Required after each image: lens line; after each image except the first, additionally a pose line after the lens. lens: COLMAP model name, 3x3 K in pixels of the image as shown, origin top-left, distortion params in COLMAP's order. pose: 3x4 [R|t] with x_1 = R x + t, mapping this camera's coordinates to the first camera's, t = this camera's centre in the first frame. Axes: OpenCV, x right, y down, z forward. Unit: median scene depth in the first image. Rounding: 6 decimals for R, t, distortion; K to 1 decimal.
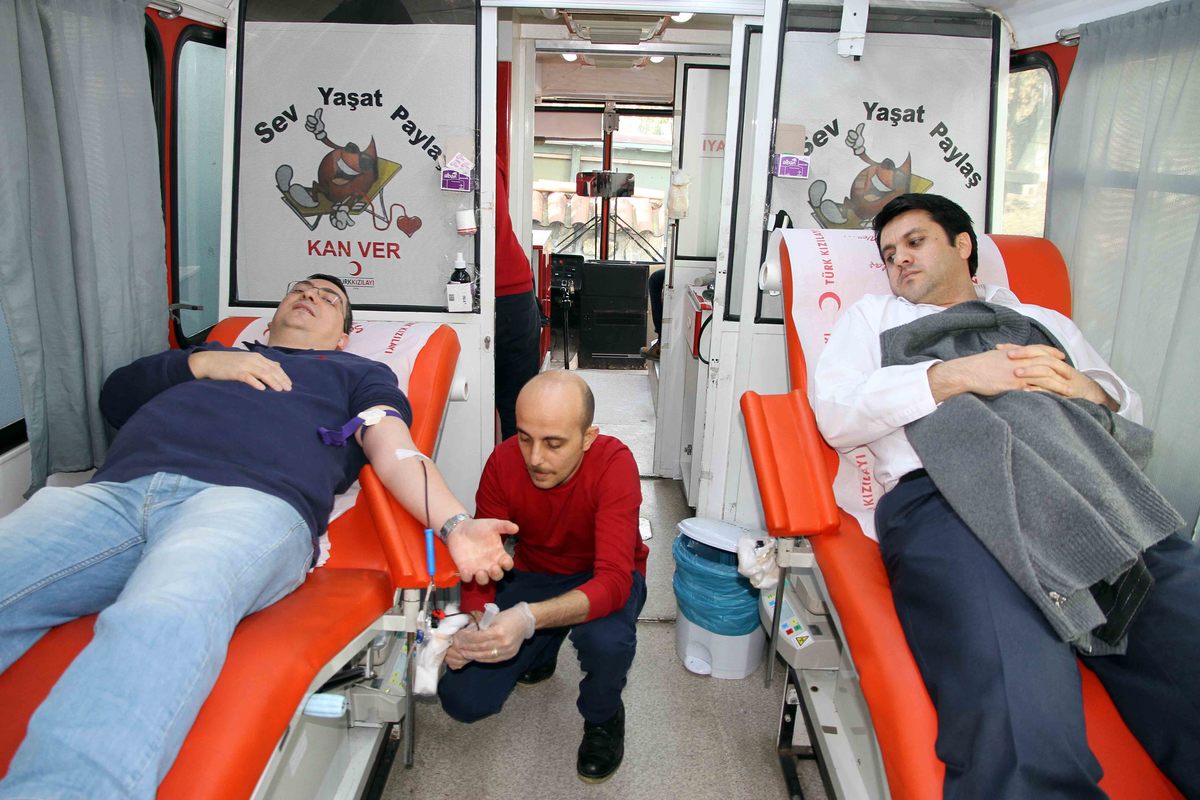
lens RADIAL K [[873.8, 0, 579.1], [0, 873.8, 400.2], [0, 0, 1]] dist [-0.106338, 0.089829]
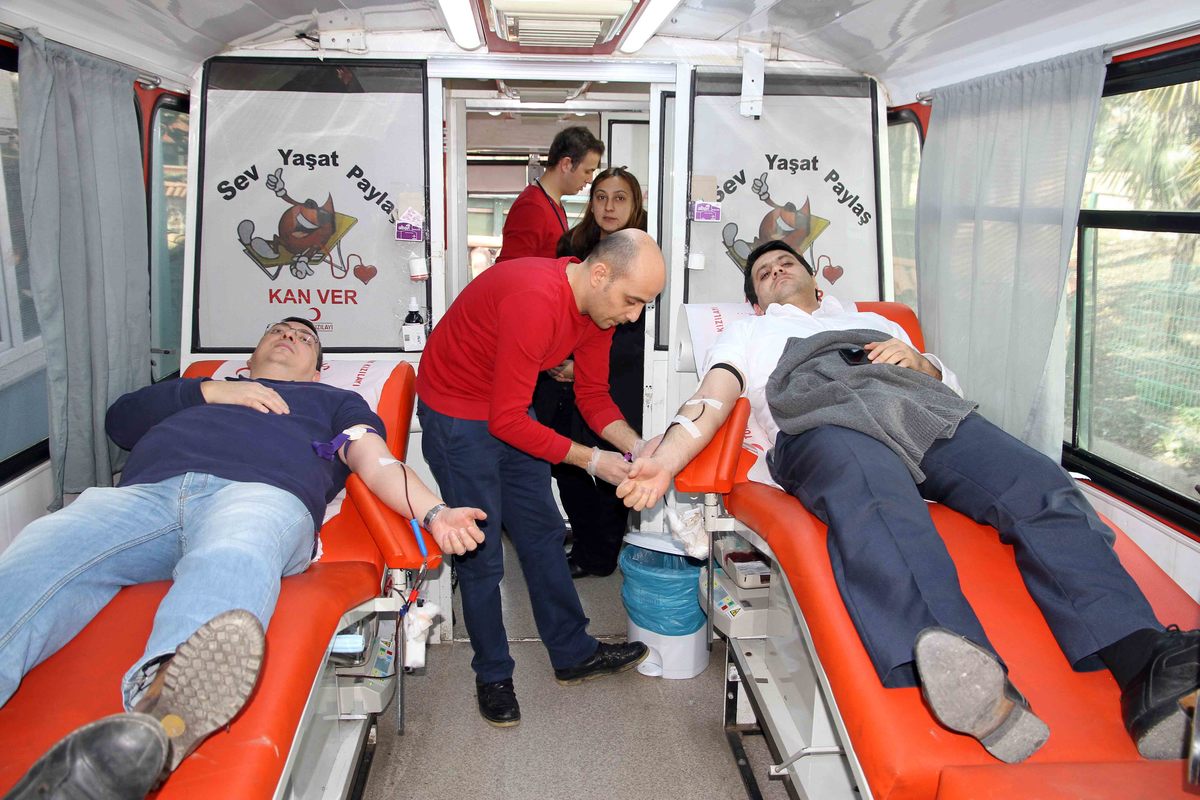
lens RADIAL K [[1013.5, 0, 600.0], [0, 1013.5, 400.0], [0, 0, 1]] dist [-0.058239, 0.173504]
pose [[0.994194, -0.039985, 0.099902, -0.038305], [0.048647, 0.995121, -0.085837, 0.086263], [-0.095983, 0.090199, 0.991288, -0.294963]]
